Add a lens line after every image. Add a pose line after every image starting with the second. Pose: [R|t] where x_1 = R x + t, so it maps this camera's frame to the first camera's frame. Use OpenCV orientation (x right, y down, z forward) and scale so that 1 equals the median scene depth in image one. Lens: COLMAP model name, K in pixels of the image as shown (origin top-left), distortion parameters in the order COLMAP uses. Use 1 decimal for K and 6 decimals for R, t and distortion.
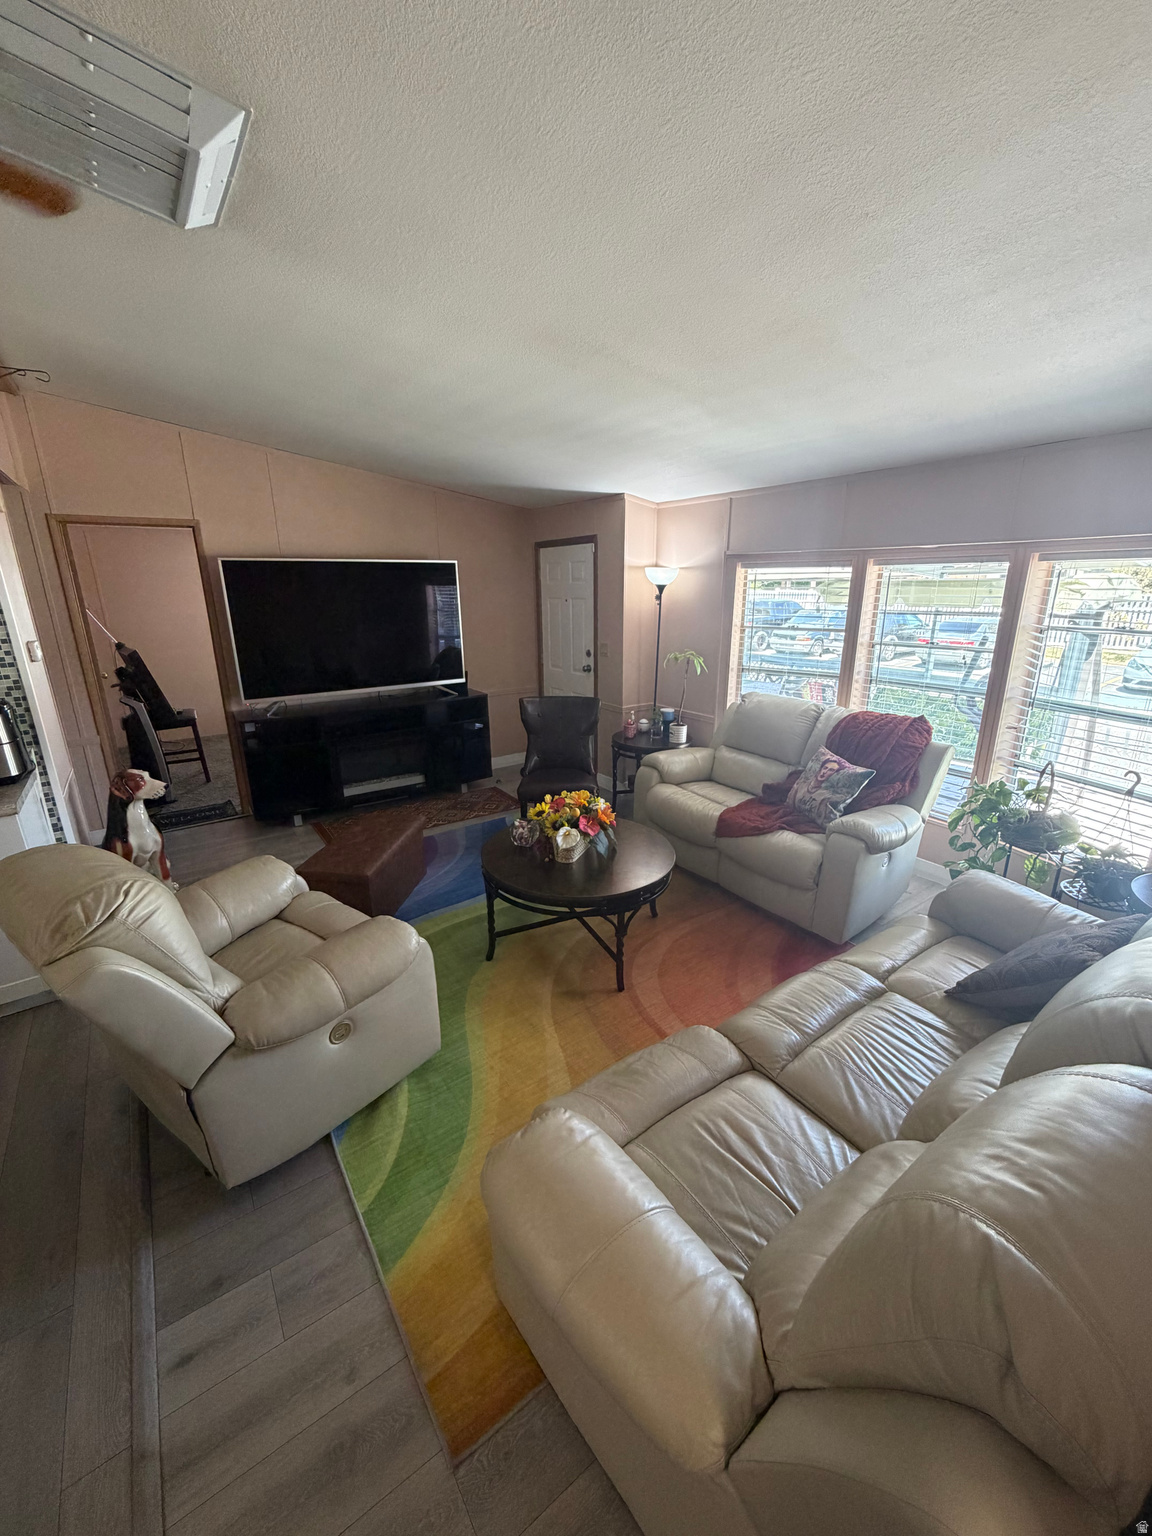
lens RADIAL K [[613.7, 0, 576.0], [0, 613.7, 768.0], [0, 0, 1]] dist [0.000268, 0.000019]
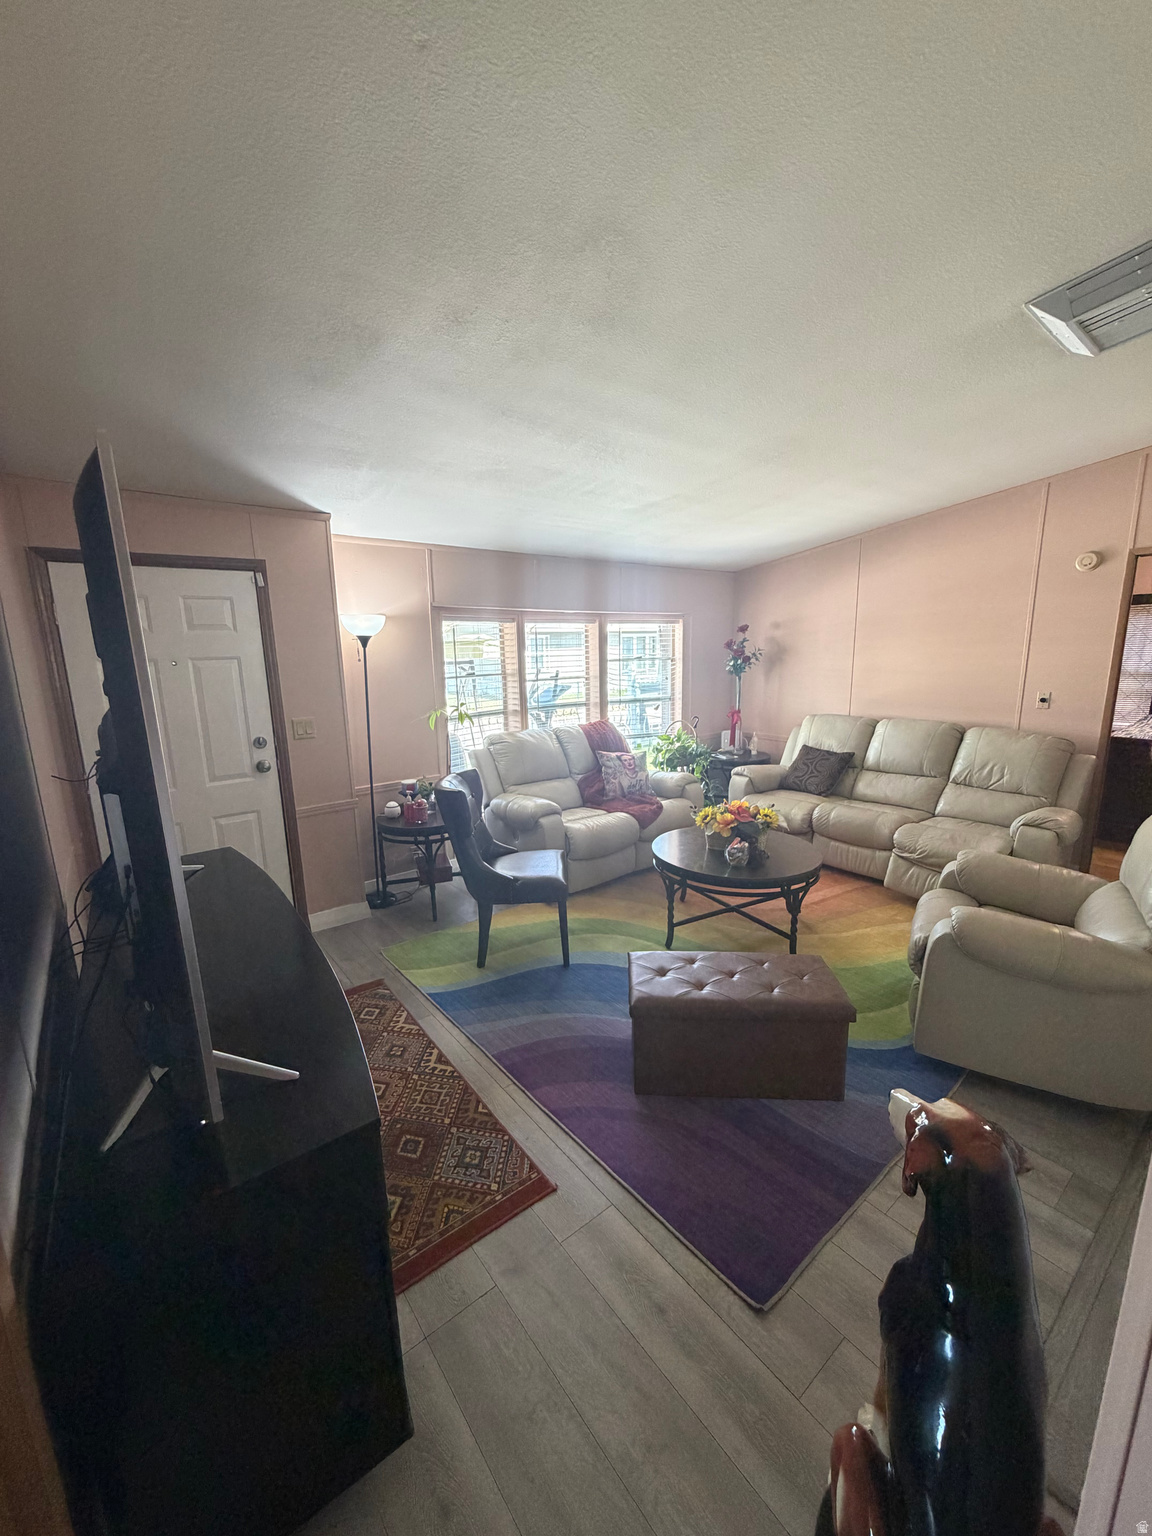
lens RADIAL K [[613.7, 0, 576.0], [0, 613.7, 768.0], [0, 0, 1]] dist [0.000268, 0.000019]
pose [[-0.053915, -0.187314, 0.980819, -0.696850], [0.311085, 0.930214, 0.194750, -0.208235], [-0.948851, 0.315618, 0.008118, 0.783788]]
